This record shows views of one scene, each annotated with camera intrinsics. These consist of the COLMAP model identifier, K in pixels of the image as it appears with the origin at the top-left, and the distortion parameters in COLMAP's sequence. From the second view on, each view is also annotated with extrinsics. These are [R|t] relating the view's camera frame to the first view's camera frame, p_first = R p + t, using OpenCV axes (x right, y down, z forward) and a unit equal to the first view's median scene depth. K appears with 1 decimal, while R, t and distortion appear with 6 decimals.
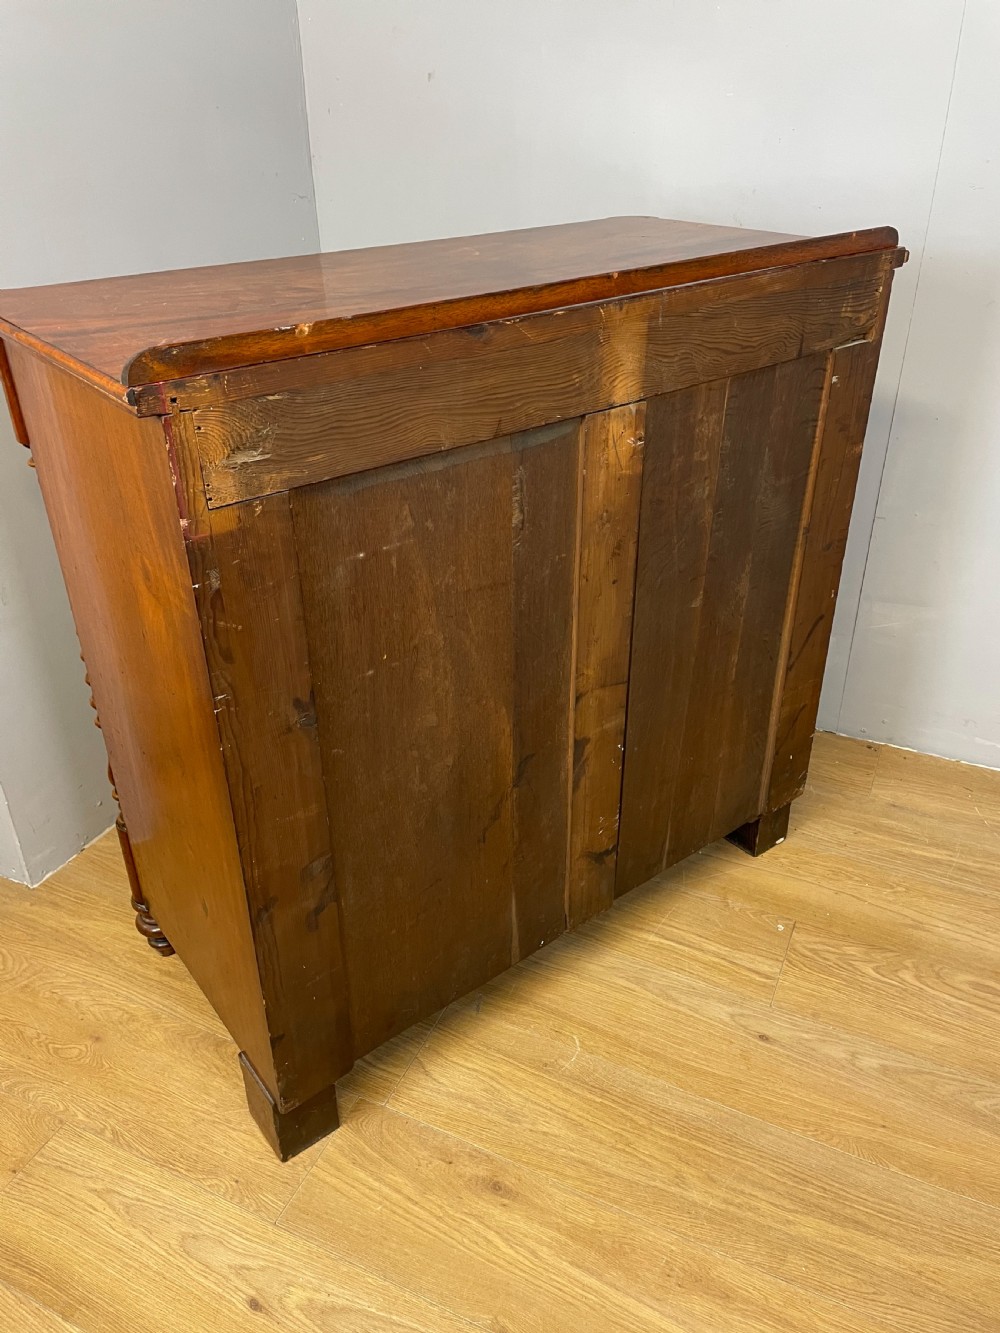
lens RADIAL K [[1015.9, 0, 488.5], [0, 1015.9, 641.7], [0, 0, 1]] dist [0.092801, -0.124566]
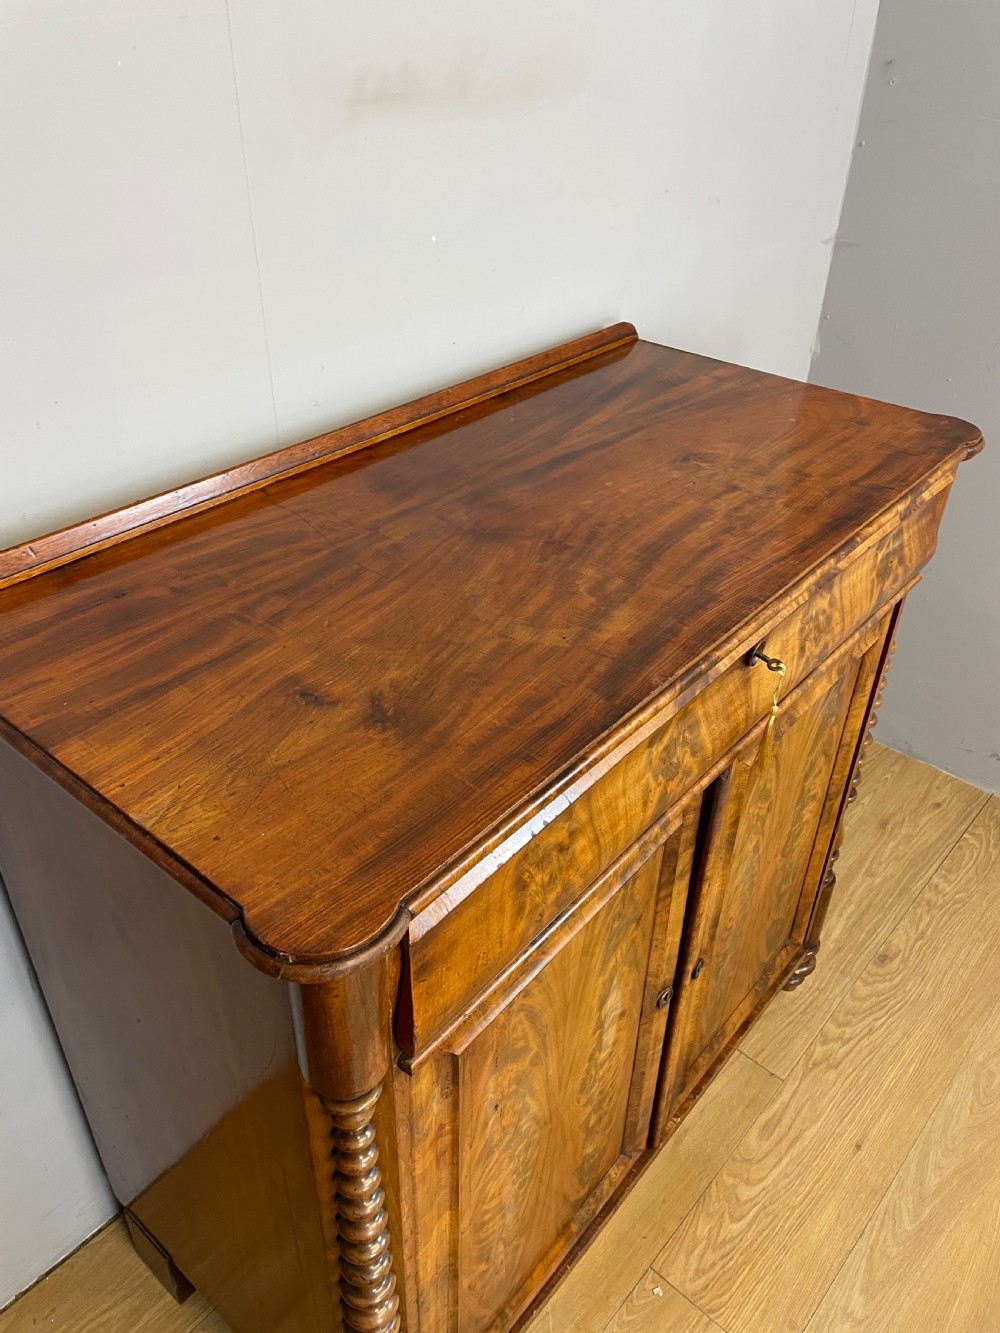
lens RADIAL K [[1015.9, 0, 494.7], [0, 1015.9, 649.9], [0, 0, 1]] dist [0.092801, -0.124566]
pose [[0.274971, -0.521899, 0.807473, -0.166495], [0.444697, 0.813650, 0.374457, -0.571509], [-0.852429, 0.256115, 0.455817, 0.706542]]
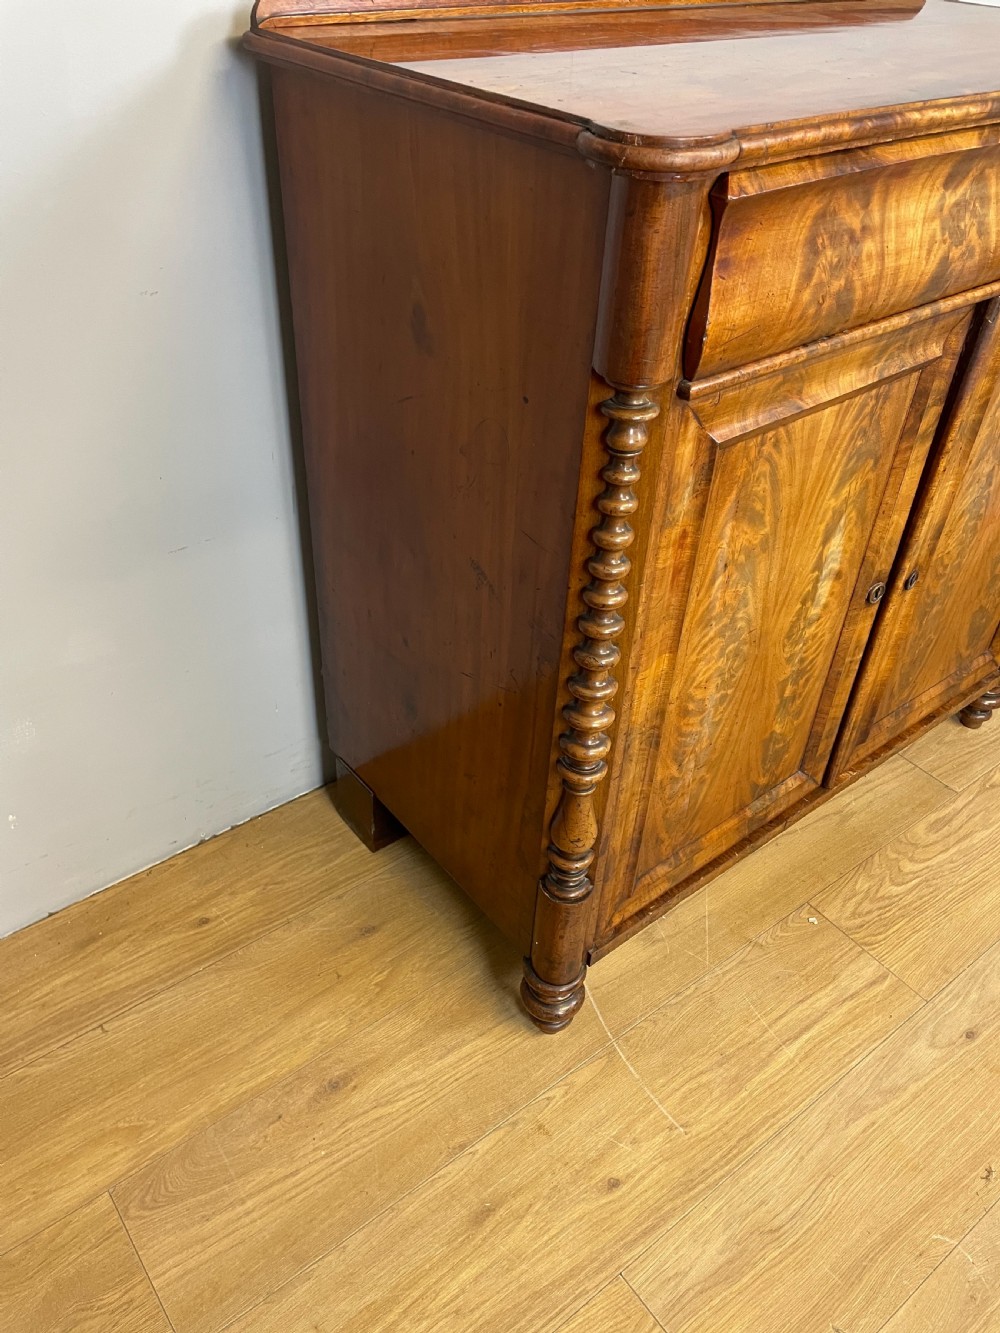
lens RADIAL K [[1015.9, 0, 488.9], [0, 1015.9, 657.6], [0, 0, 1]] dist [0.092801, -0.124566]
pose [[0.455083, -0.520670, 0.722358, -0.387453], [0.392275, 0.845496, 0.362295, -0.364533], [-0.799387, 0.118489, 0.589017, 0.799042]]
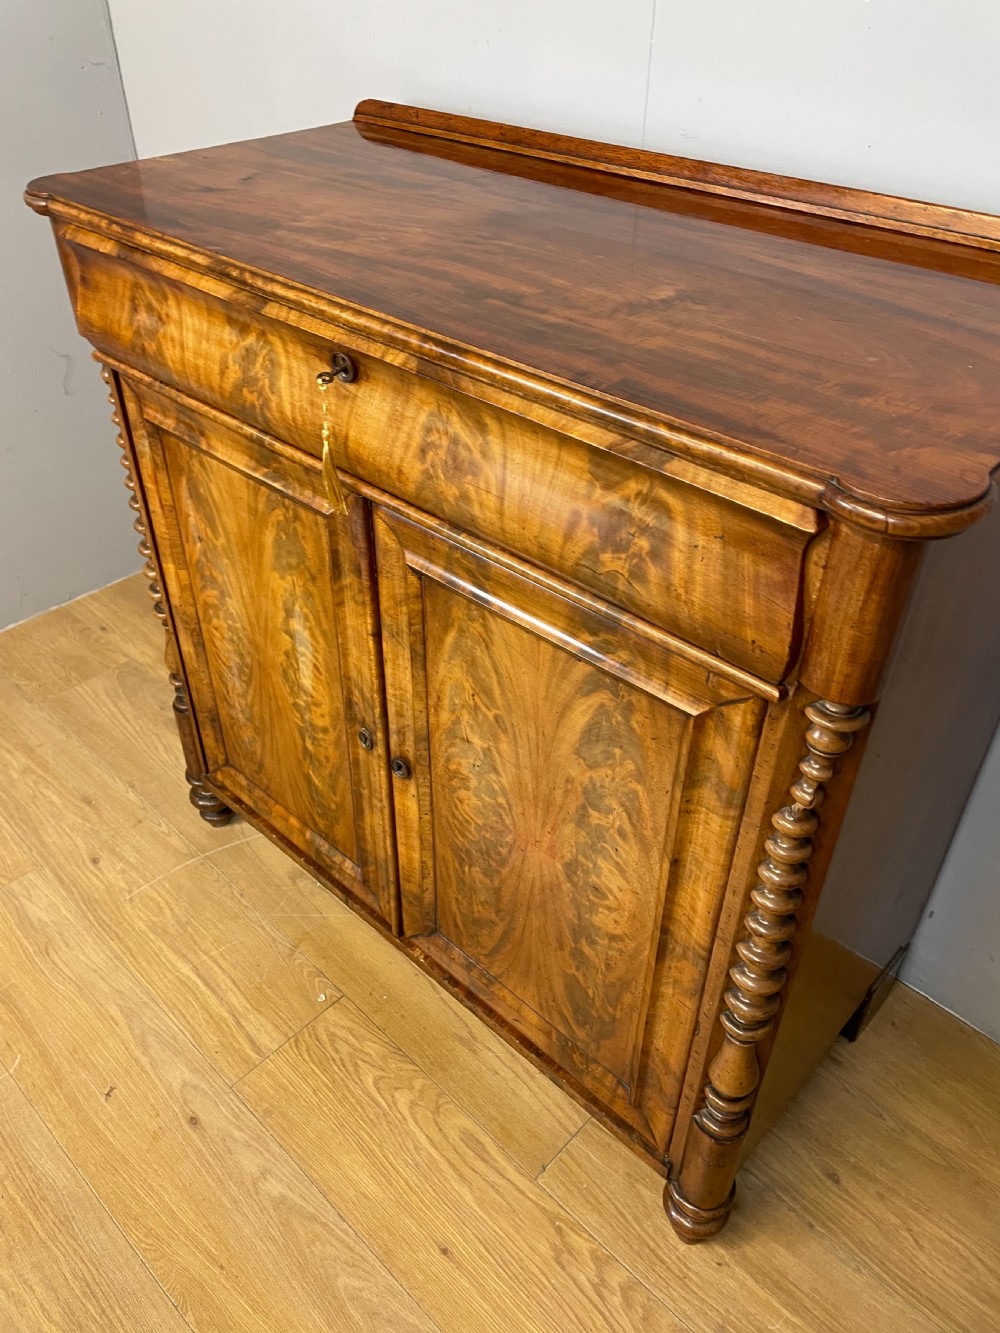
lens RADIAL K [[1015.9, 0, 488.0], [0, 1015.9, 654.4], [0, 0, 1]] dist [0.092801, -0.124566]
pose [[0.946855, 0.210878, -0.242891, 0.660755], [-0.171391, 0.969750, 0.173810, -0.213265], [0.272197, -0.122944, 0.954355, 0.273423]]
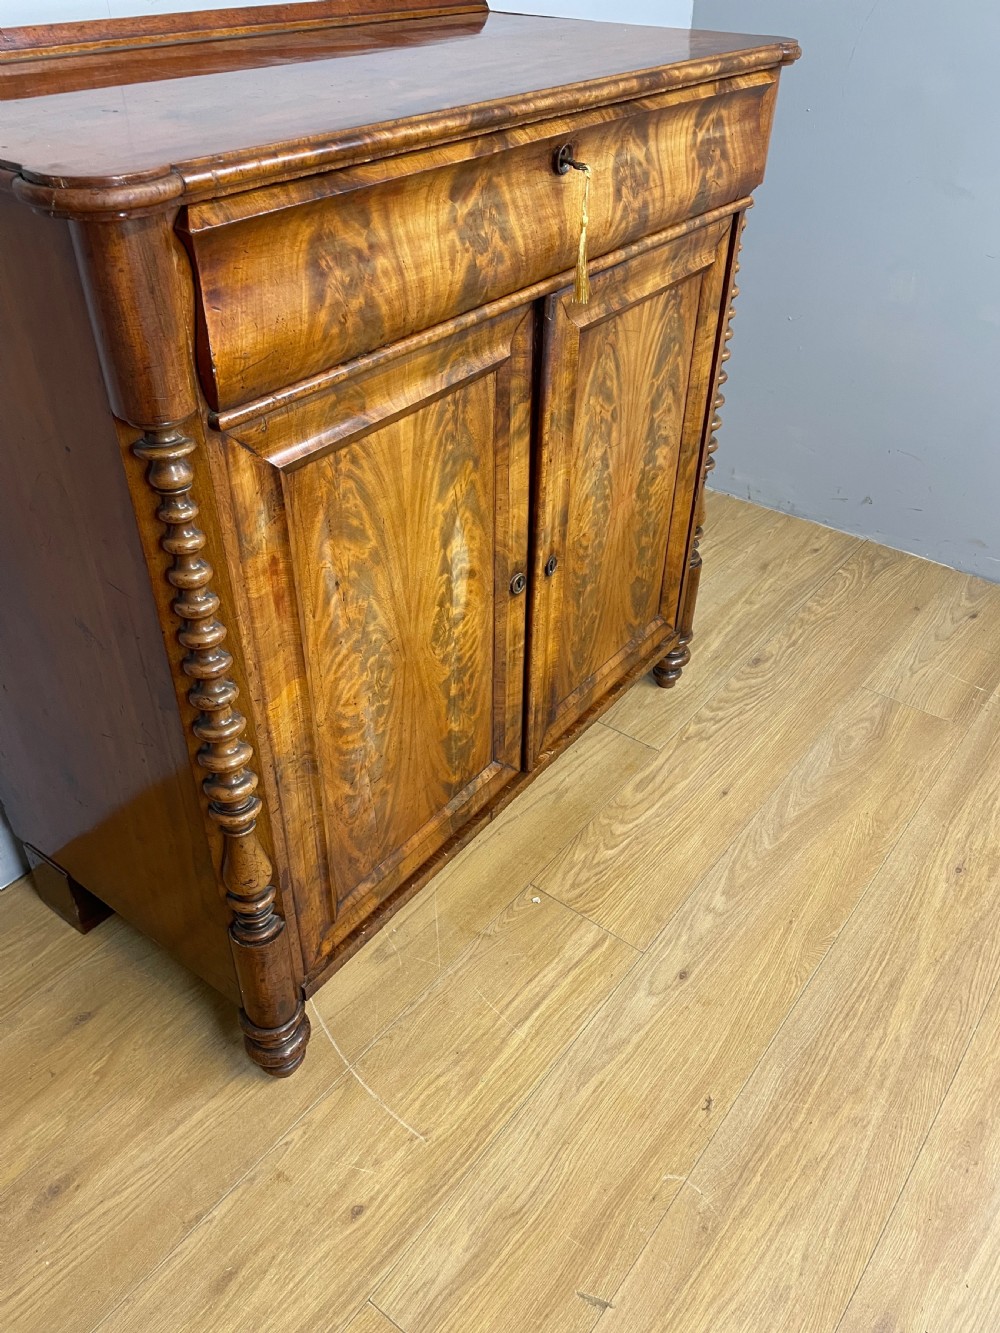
lens RADIAL K [[1013.9, 0, 499.7], [0, 1013.9, 660.9], [0, 0, 1]] dist [0.092010, -0.121854]
pose [[0.209749, -0.569640, 0.794680, -0.345290], [0.457871, 0.775359, 0.434940, -0.316849], [-0.863921, 0.272633, 0.423452, 0.697932]]
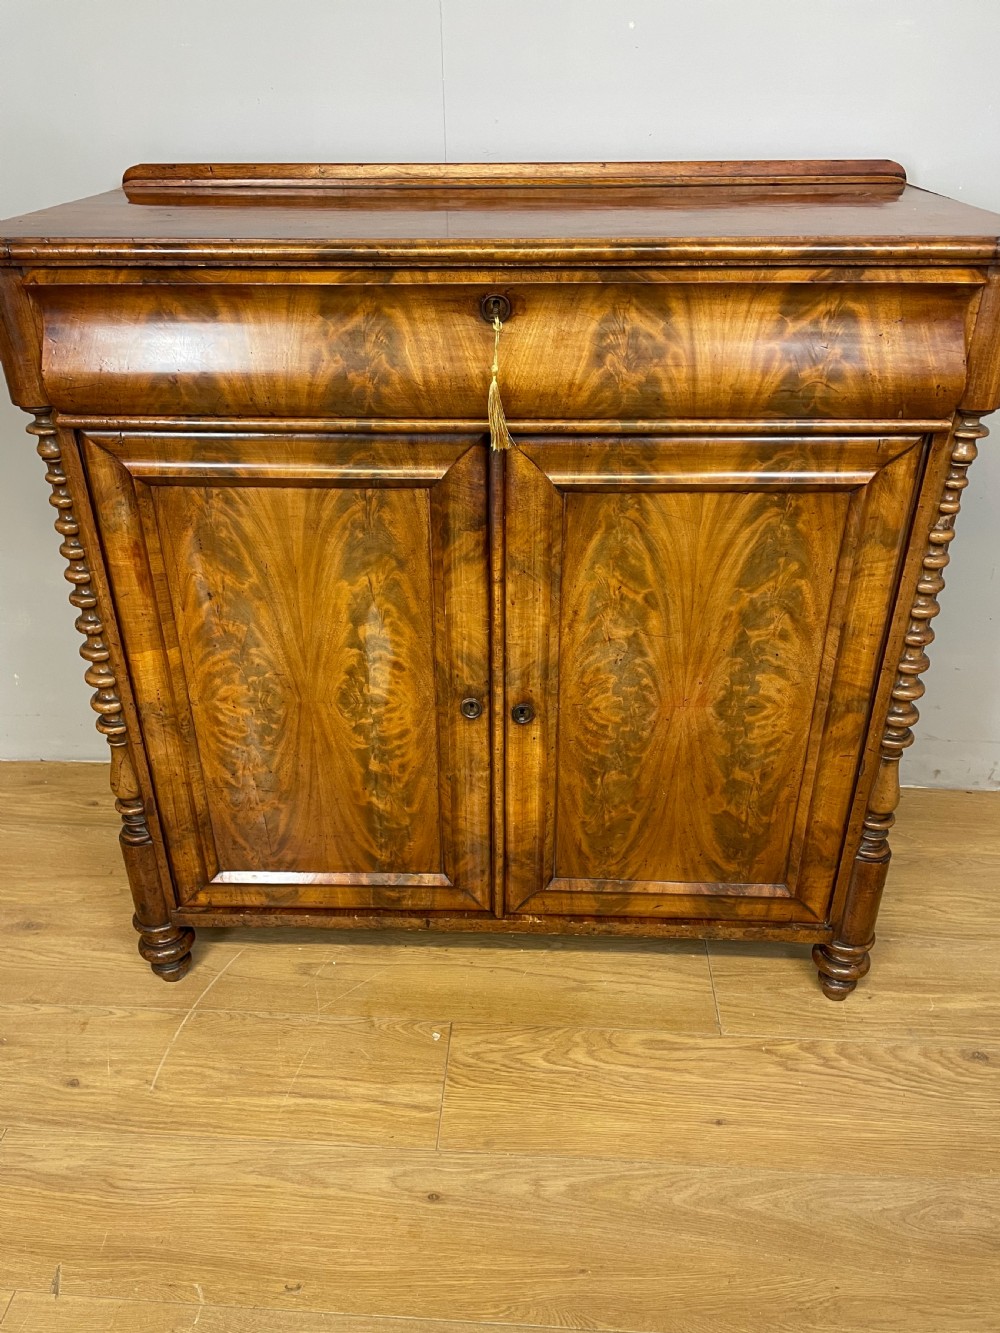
lens RADIAL K [[1015.9, 0, 490.7], [0, 1015.9, 665.1], [0, 0, 1]] dist [0.092801, -0.124566]
pose [[0.927474, -0.180014, 0.327698, 0.122020], [0.176109, 0.983482, 0.041818, -0.054450], [-0.329813, 0.018925, 0.943856, 0.218407]]
